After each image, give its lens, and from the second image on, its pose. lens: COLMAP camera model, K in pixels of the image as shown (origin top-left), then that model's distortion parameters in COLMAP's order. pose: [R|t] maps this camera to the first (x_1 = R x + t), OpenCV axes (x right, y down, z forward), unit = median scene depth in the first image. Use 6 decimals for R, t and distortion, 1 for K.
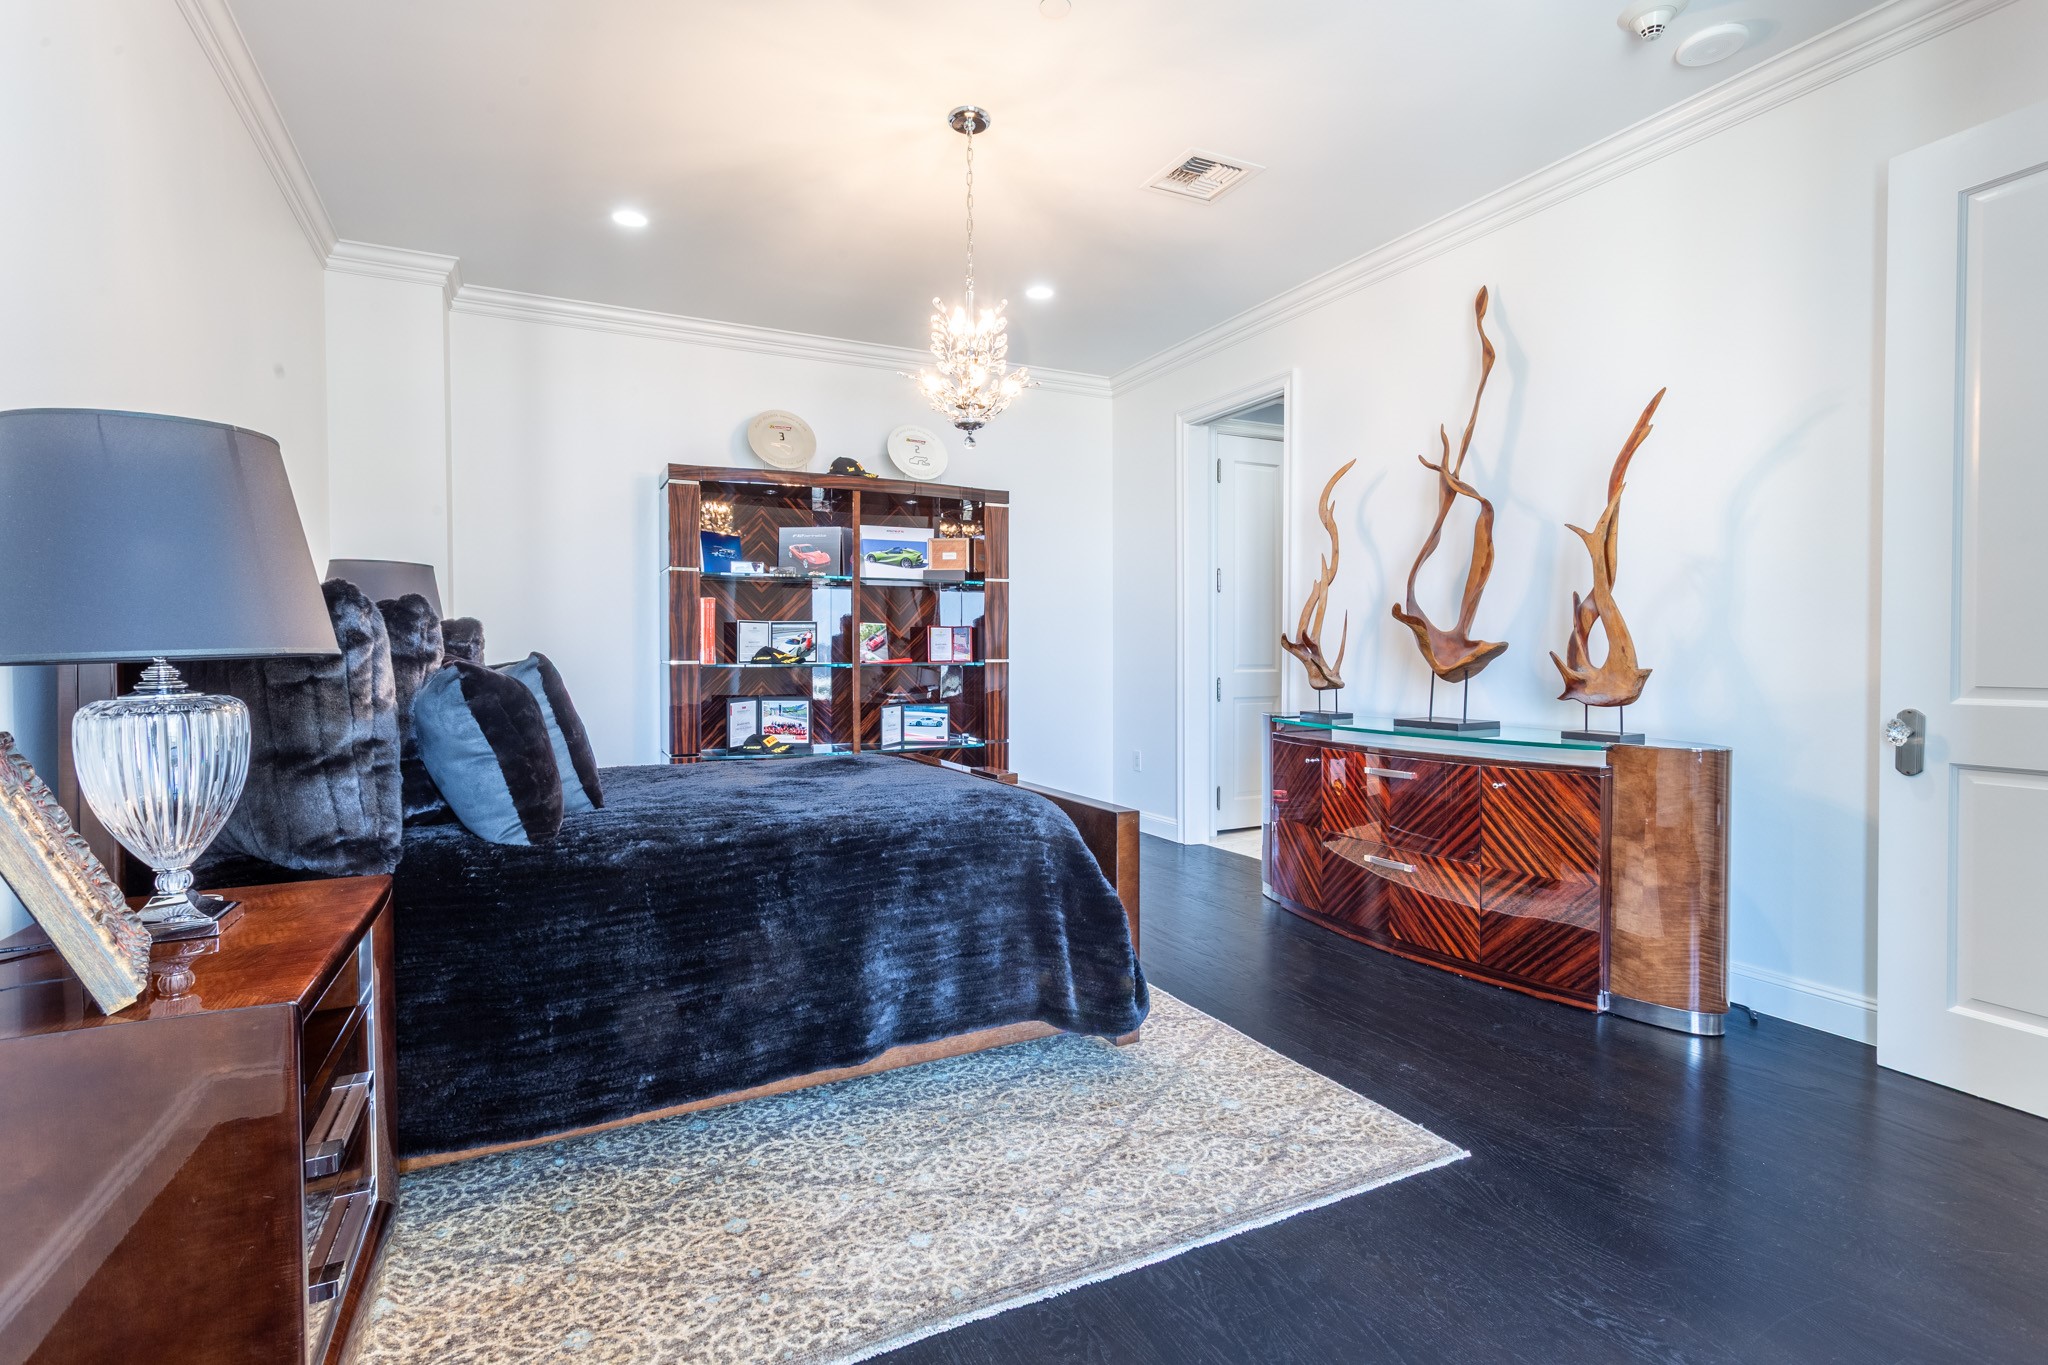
lens RADIAL K [[979.6, 0, 1019.5], [0, 979.6, 664.0], [0, 0, 1]] dist [0.000565, 0.002062]
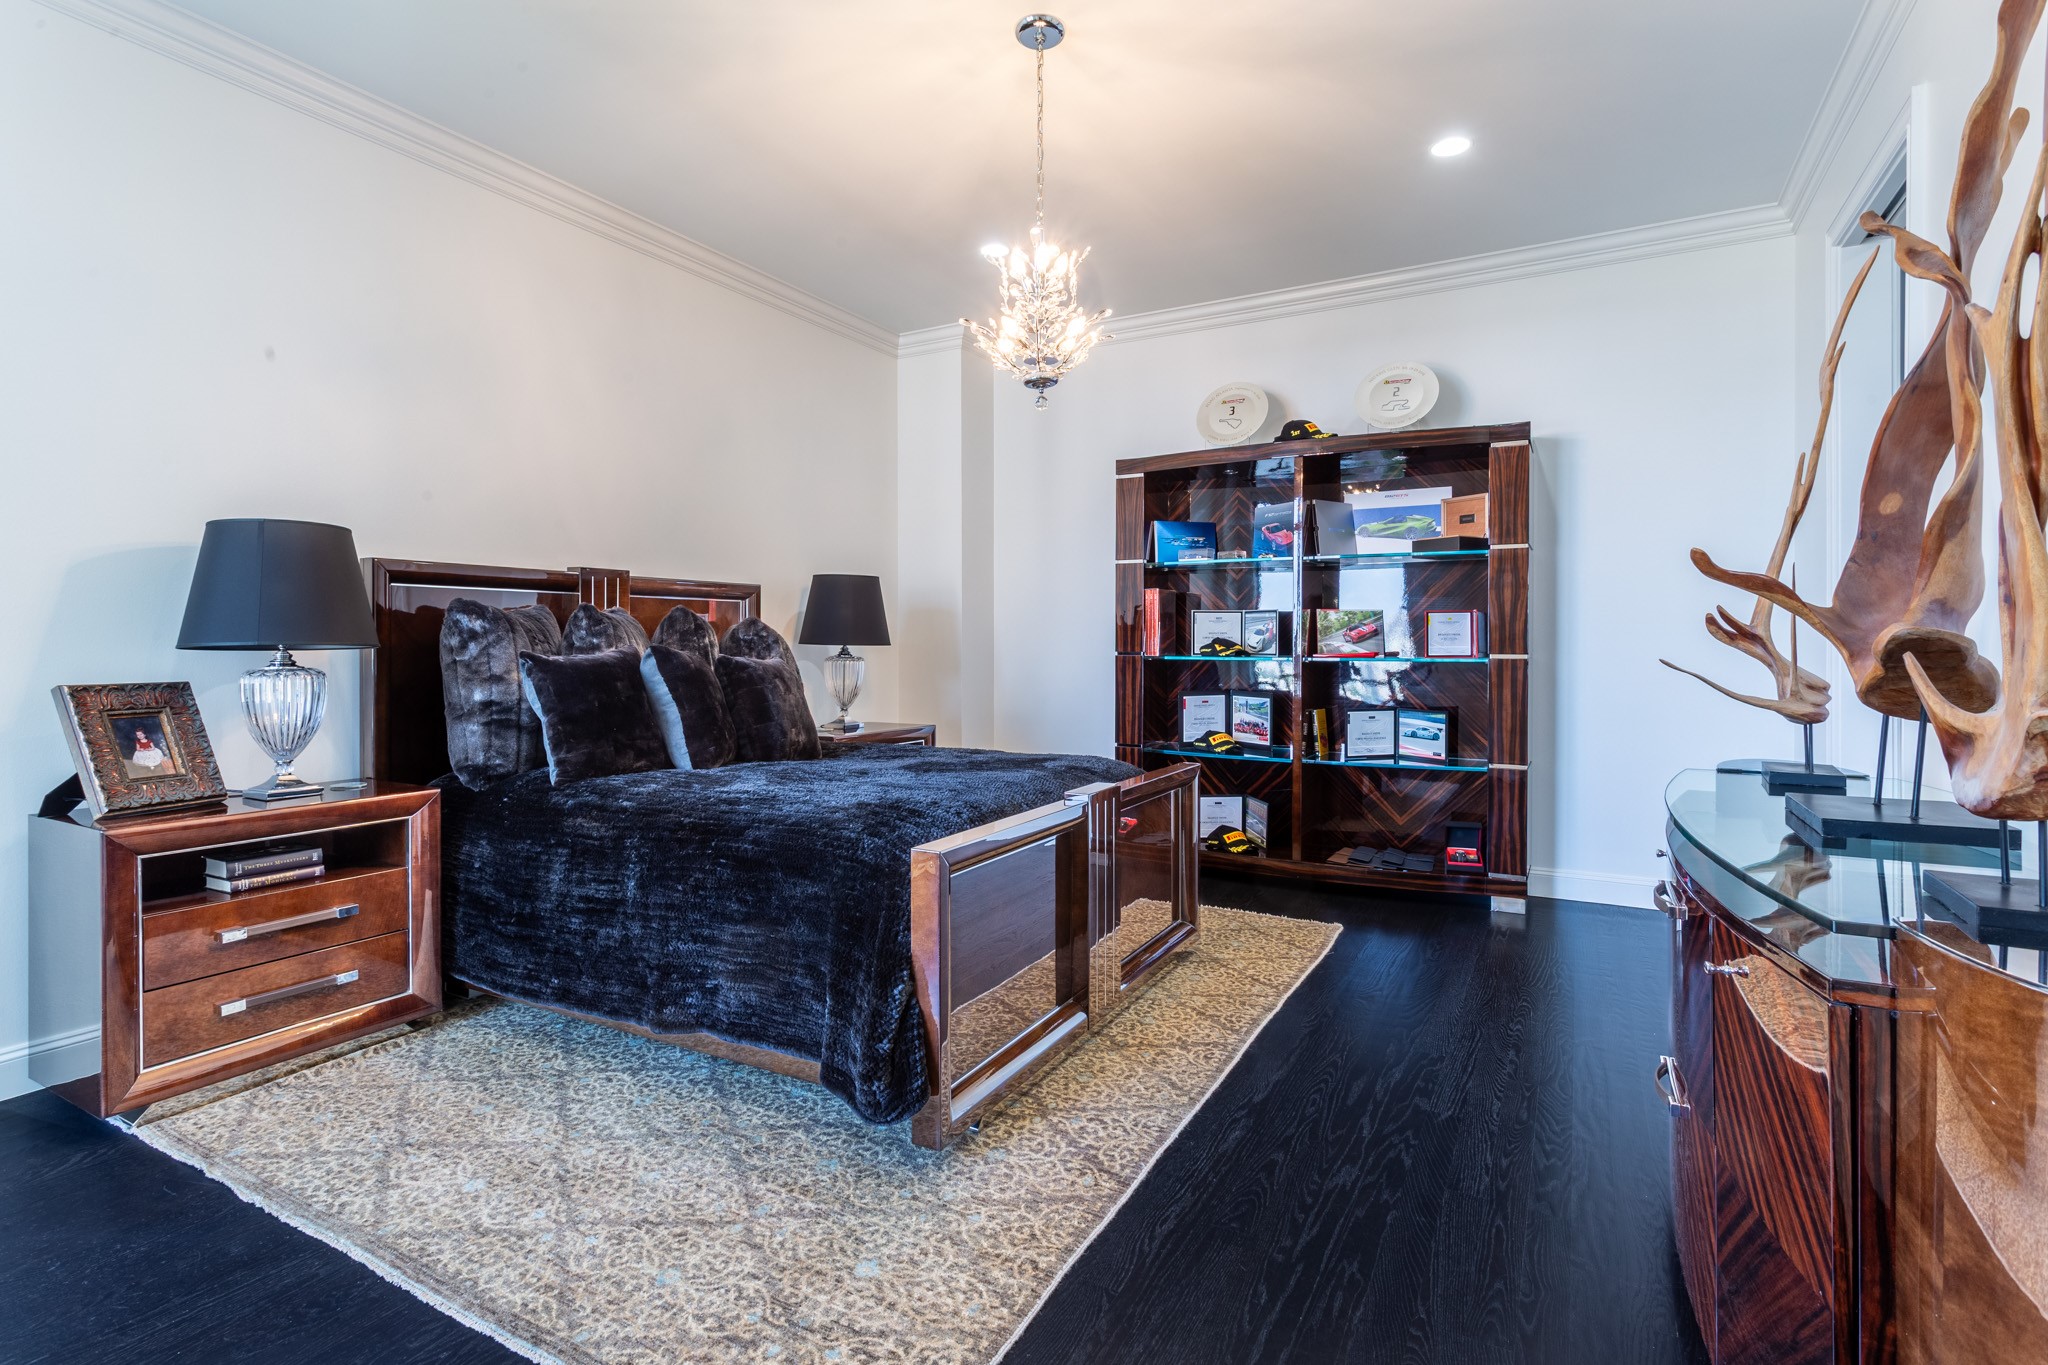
lens RADIAL K [[979.6, 0, 1019.9], [0, 979.6, 645.6], [0, 0, 1]] dist [0.000565, 0.002062]
pose [[0.565298, 0.006159, -0.824864, 0.859312], [-0.012852, 0.999917, -0.001341, -0.013922], [0.824787, 0.011359, 0.565330, 0.662809]]
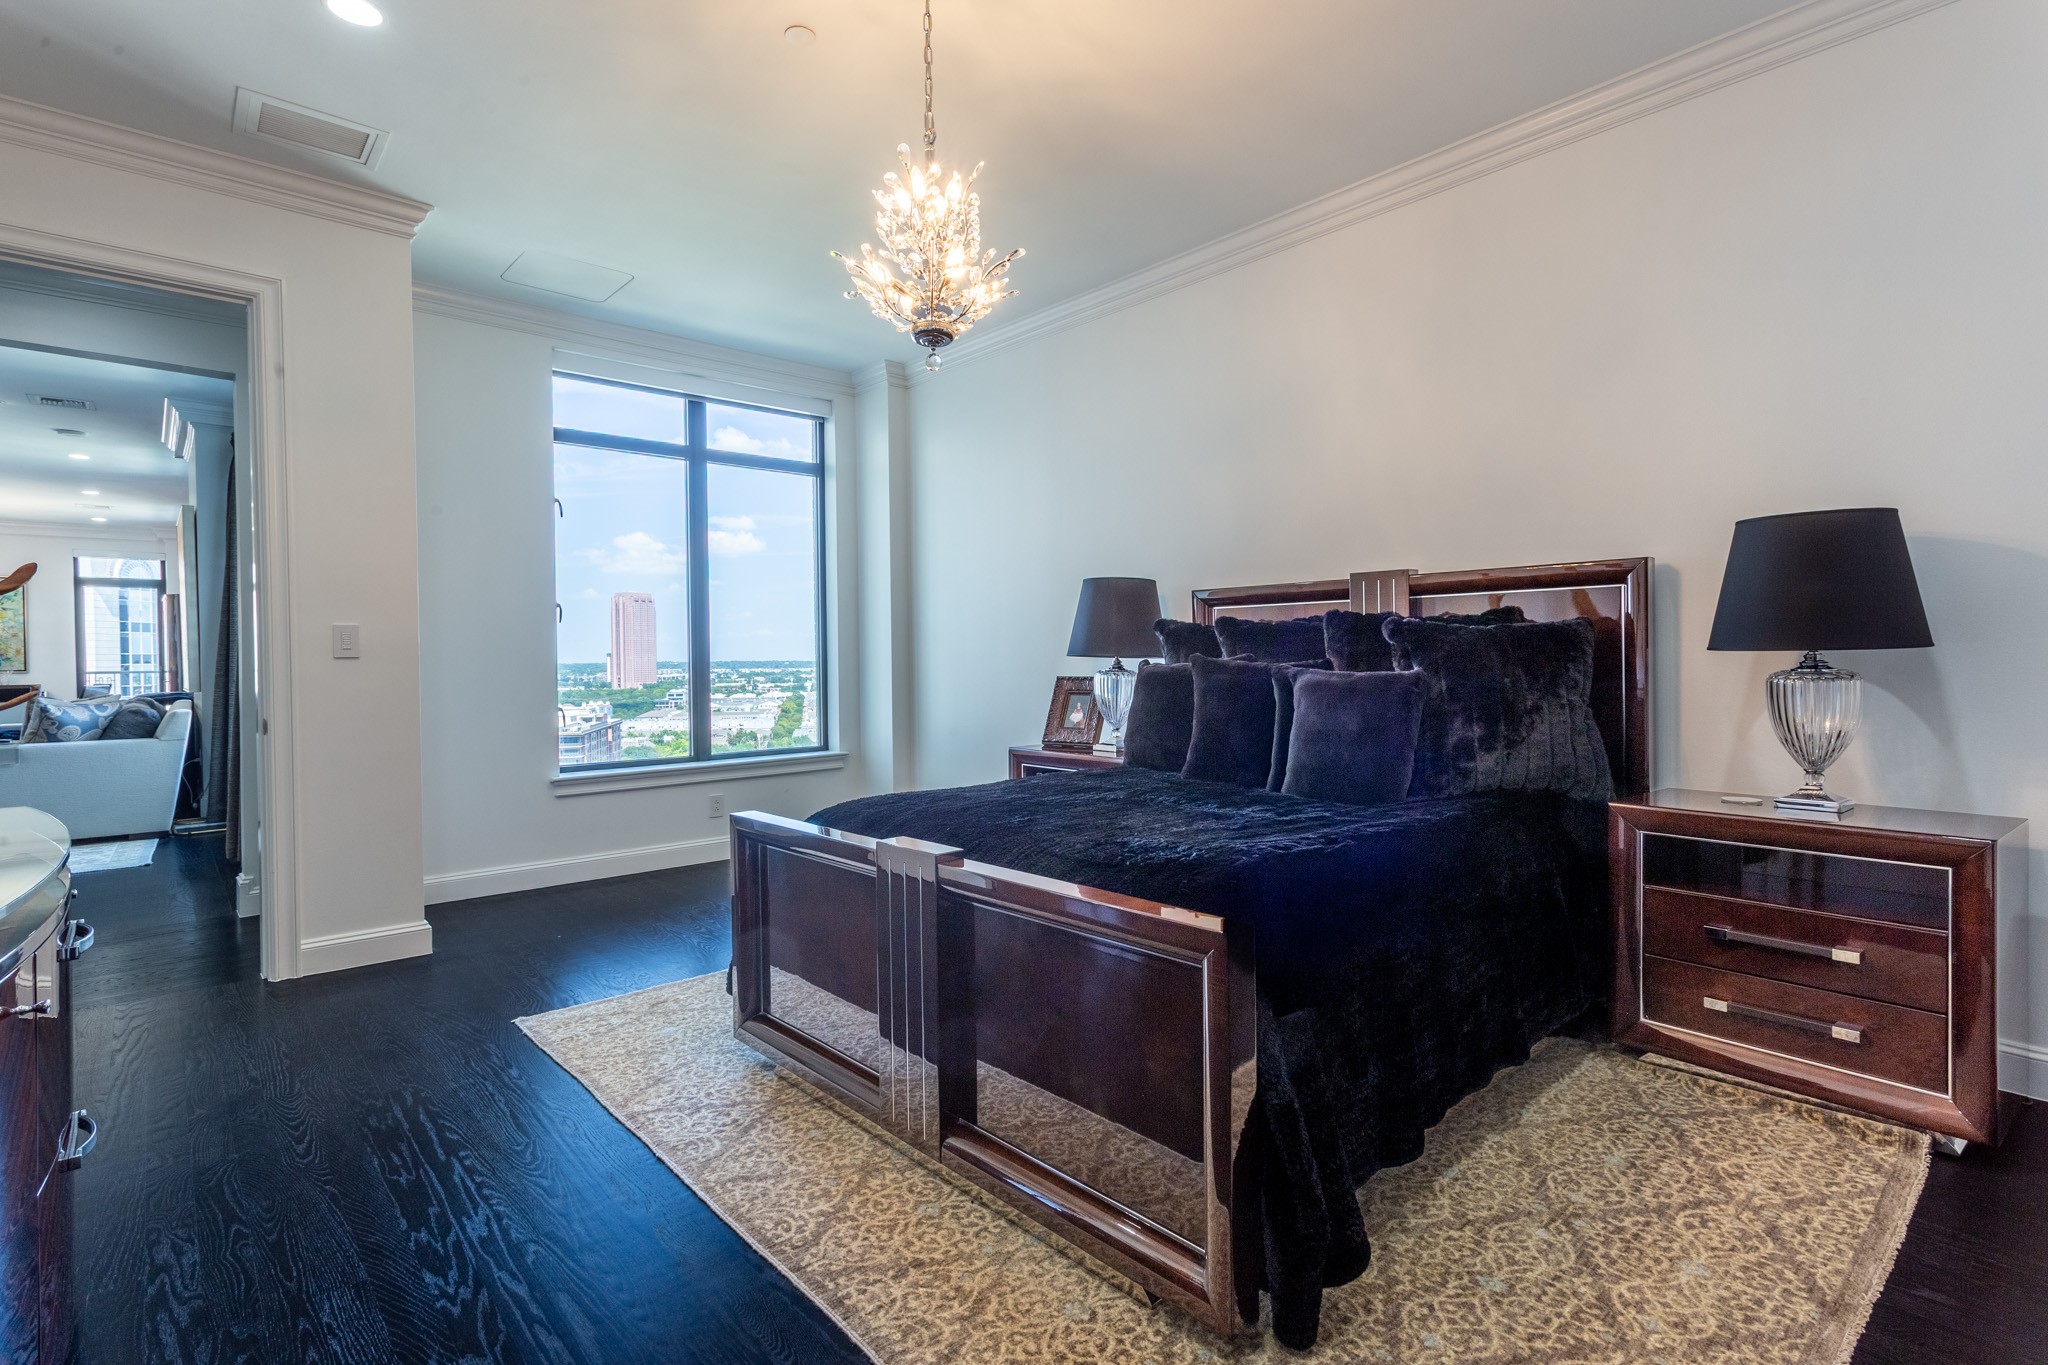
lens RADIAL K [[979.6, 0, 1030.6], [0, 979.6, 675.5], [0, 0, 1]] dist [0.000565, 0.002062]
pose [[-0.960116, 0.021384, -0.278783, 0.115996], [0.011526, 0.999251, 0.036950, -0.032237], [0.279365, 0.032263, -0.959643, 2.229188]]
